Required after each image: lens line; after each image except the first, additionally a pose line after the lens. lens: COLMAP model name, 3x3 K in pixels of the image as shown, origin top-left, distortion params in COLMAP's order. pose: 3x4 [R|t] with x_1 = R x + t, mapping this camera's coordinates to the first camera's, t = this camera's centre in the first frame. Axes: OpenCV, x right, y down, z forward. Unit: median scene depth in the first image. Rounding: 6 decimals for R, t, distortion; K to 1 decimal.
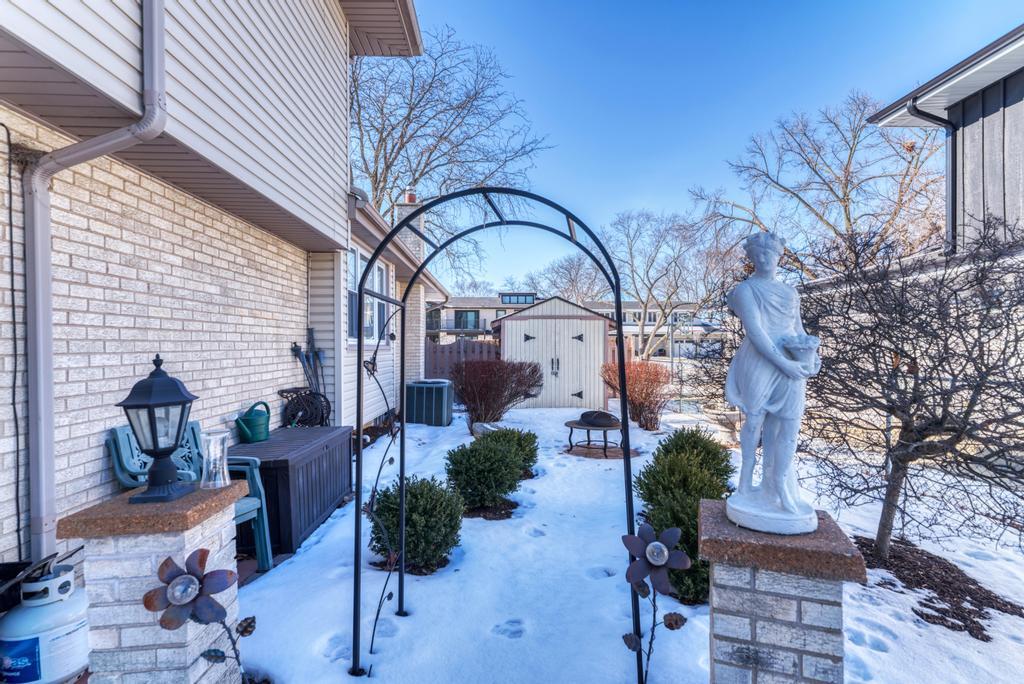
lens RADIAL K [[470.4, 0, 503.9], [0, 470.4, 346.6], [0, 0, 1]] dist [0.009348, 0.000019]
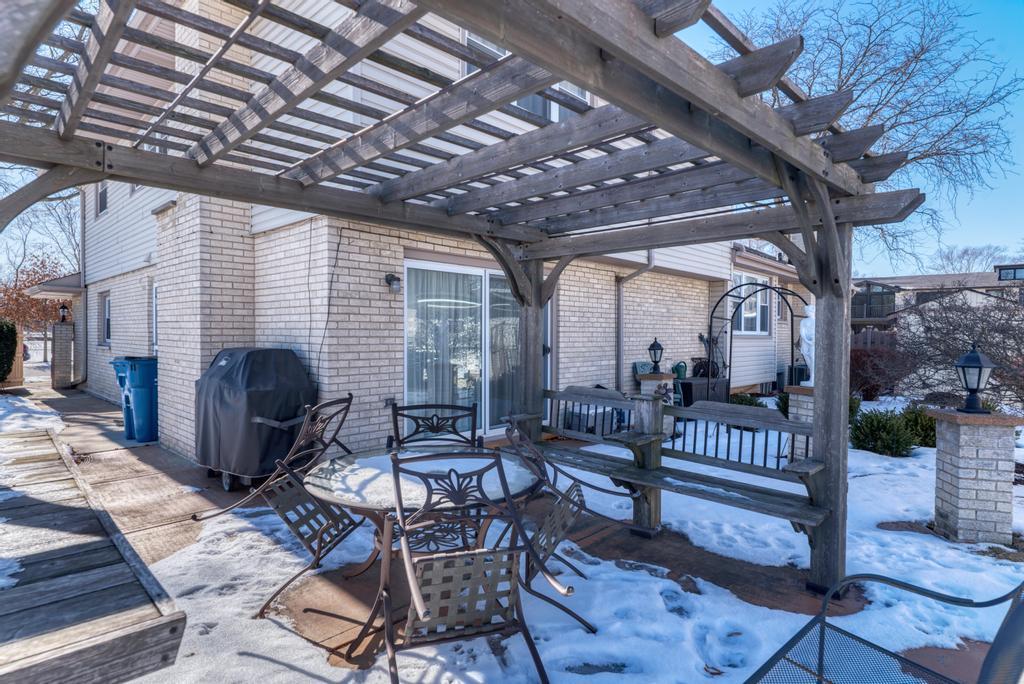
lens RADIAL K [[546.9, 0, 507.2], [0, 546.9, 342.7], [0, 0, 1]] dist [-0.001304, -0.000488]
pose [[0.696982, 0.022837, -0.716725, 0.608996], [-0.013451, 0.999733, 0.018774, -0.001561], [0.716962, -0.003445, 0.697104, -1.117907]]
